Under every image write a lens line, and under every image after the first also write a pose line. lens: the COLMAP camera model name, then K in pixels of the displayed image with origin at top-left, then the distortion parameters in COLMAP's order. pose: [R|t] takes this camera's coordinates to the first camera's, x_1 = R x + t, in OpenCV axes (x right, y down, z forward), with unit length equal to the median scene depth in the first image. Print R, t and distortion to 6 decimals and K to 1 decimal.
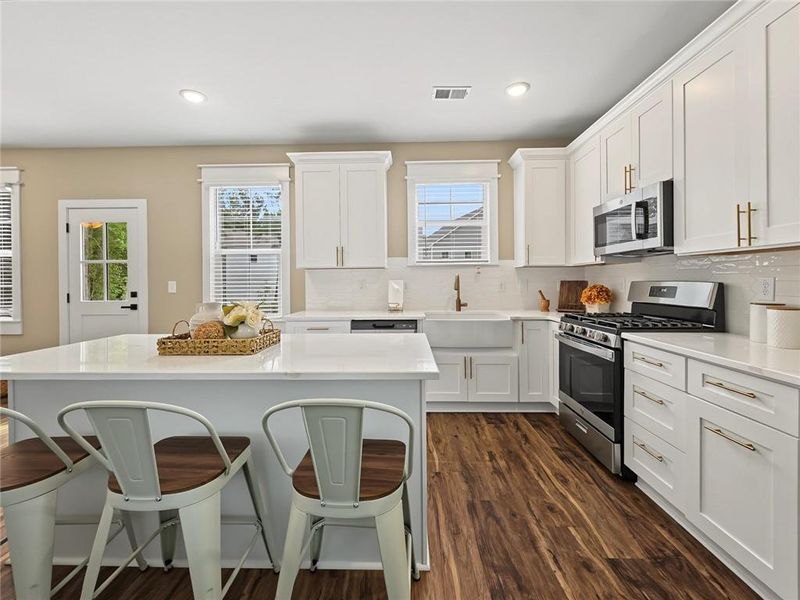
lens RADIAL K [[341.9, 0, 397.7], [0, 341.9, 282.4], [0, 0, 1]] dist [-0.002579, -0.000151]
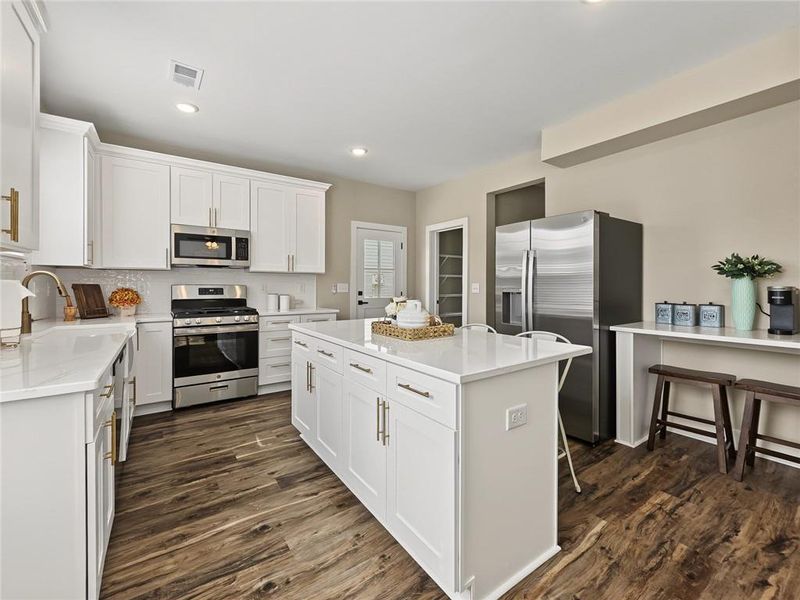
lens RADIAL K [[343.6, 0, 400.2], [0, 343.6, 287.9], [0, 0, 1]] dist [0.001226, 0.000061]
pose [[-0.600410, -0.000327, 0.799693, -0.932521], [0.005423, 0.999975, 0.004481, 0.008050], [-0.799674, 0.007027, -0.600393, 1.117148]]
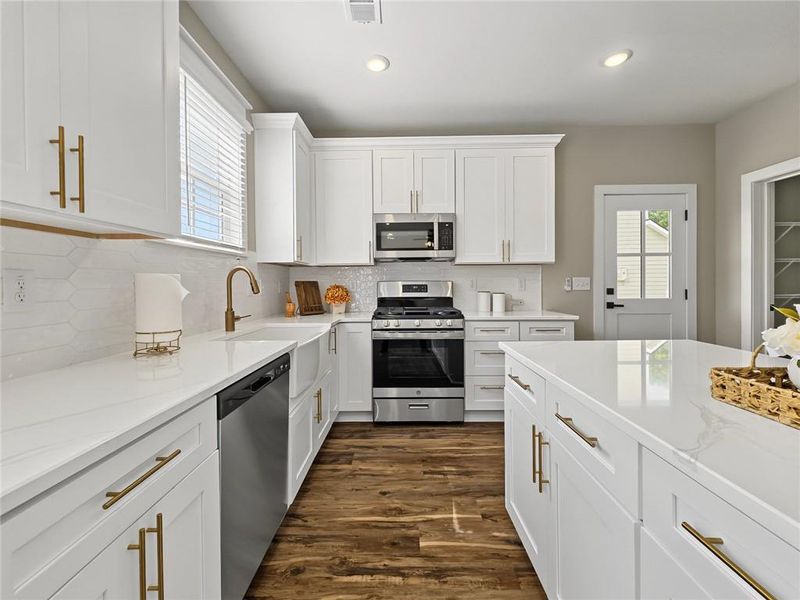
lens RADIAL K [[337.0, 0, 398.7], [0, 337.0, 286.6], [0, 0, 1]] dist [0.001120, -0.000110]
pose [[-0.015087, -0.002663, 0.999883, -0.532176], [0.012147, 0.999922, 0.002846, 0.014108], [-0.999812, 0.012188, -0.015054, 0.963450]]
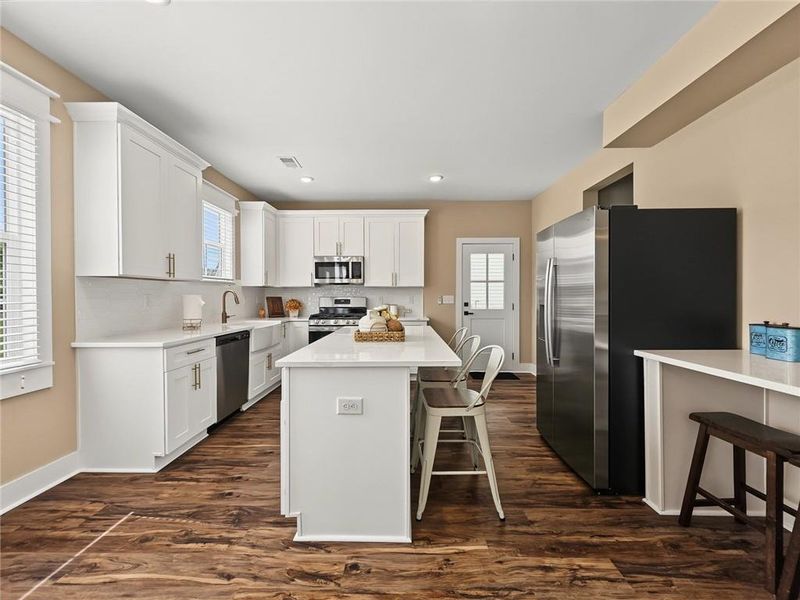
lens RADIAL K [[328.7, 0, 400.0], [0, 328.7, 300.0], [0, 0, 1]] dist [0.002044, -0.000012]
pose [[-0.017754, -0.004769, 0.999831, -1.230023], [0.004478, 0.999978, 0.004849, 0.007231], [-0.999832, 0.004563, -0.017732, 0.583783]]
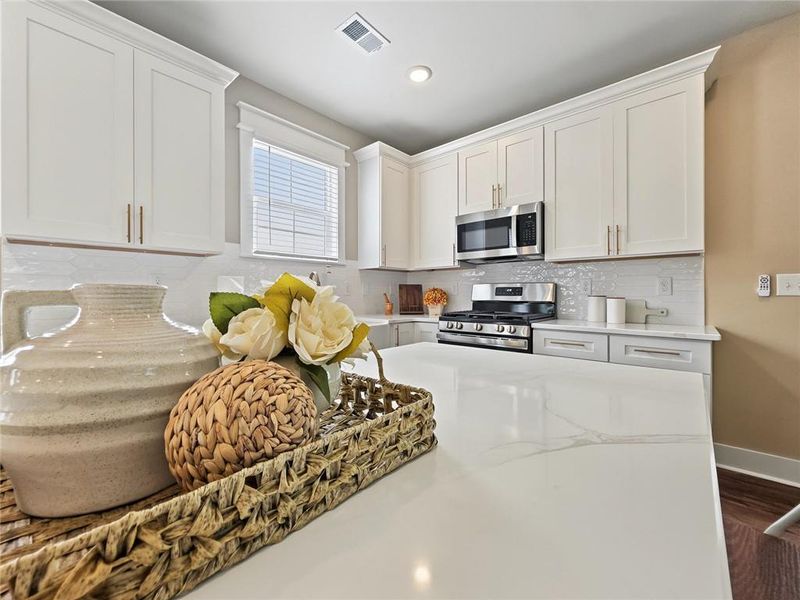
lens RADIAL K [[329.9, 0, 399.6], [0, 329.9, 293.4], [0, 0, 1]] dist [-0.002001, -0.000200]
pose [[0.639481, 0.007514, 0.768770, -0.372908], [-0.000218, 0.999954, -0.009592, 0.042037], [-0.768806, 0.005966, 0.639454, 0.468757]]
